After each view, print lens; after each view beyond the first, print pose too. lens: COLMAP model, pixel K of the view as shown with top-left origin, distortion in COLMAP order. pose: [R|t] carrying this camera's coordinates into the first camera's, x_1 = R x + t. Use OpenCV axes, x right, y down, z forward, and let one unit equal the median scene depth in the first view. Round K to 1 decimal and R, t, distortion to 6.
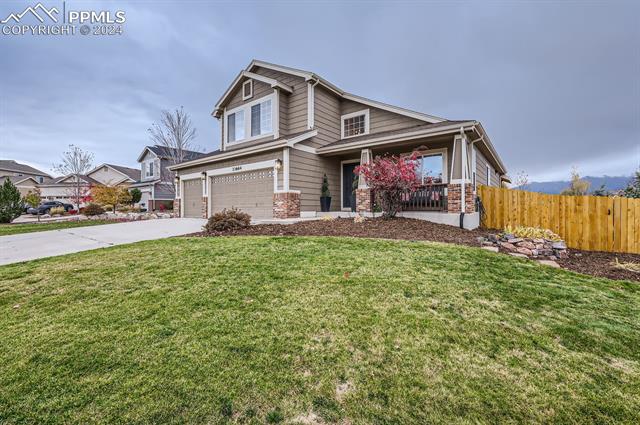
lens RADIAL K [[262.5, 0, 318.0], [0, 262.5, 208.0], [0, 0, 1]] dist [0.004108, 0.000321]
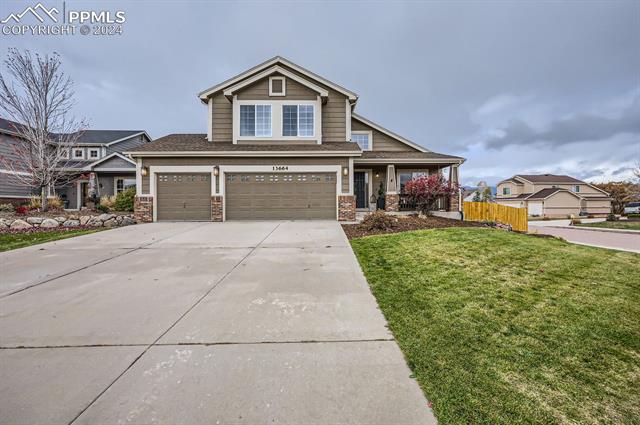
lens RADIAL K [[262.5, 0, 324.2], [0, 262.5, 211.6], [0, 0, 1]] dist [0.004108, 0.000321]
pose [[0.784887, -0.010772, 0.619545, -0.808624], [0.001673, 0.999882, 0.015265, -0.005593], [-0.619637, -0.010945, 0.784813, 0.144919]]
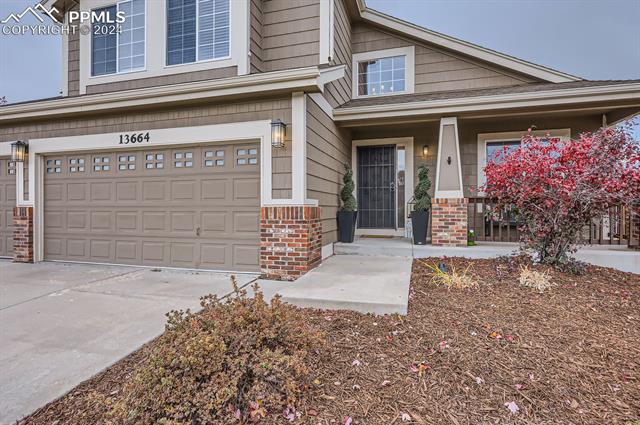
lens RADIAL K [[329.0, 0, 322.7], [0, 329.0, 211.7], [0, 0, 1]] dist [0.002807, 0.001040]
pose [[0.929730, -0.002588, 0.368232, -0.236015], [-0.001485, 0.999941, 0.010779, -0.047836], [-0.368239, -0.010568, 0.929671, 0.453970]]
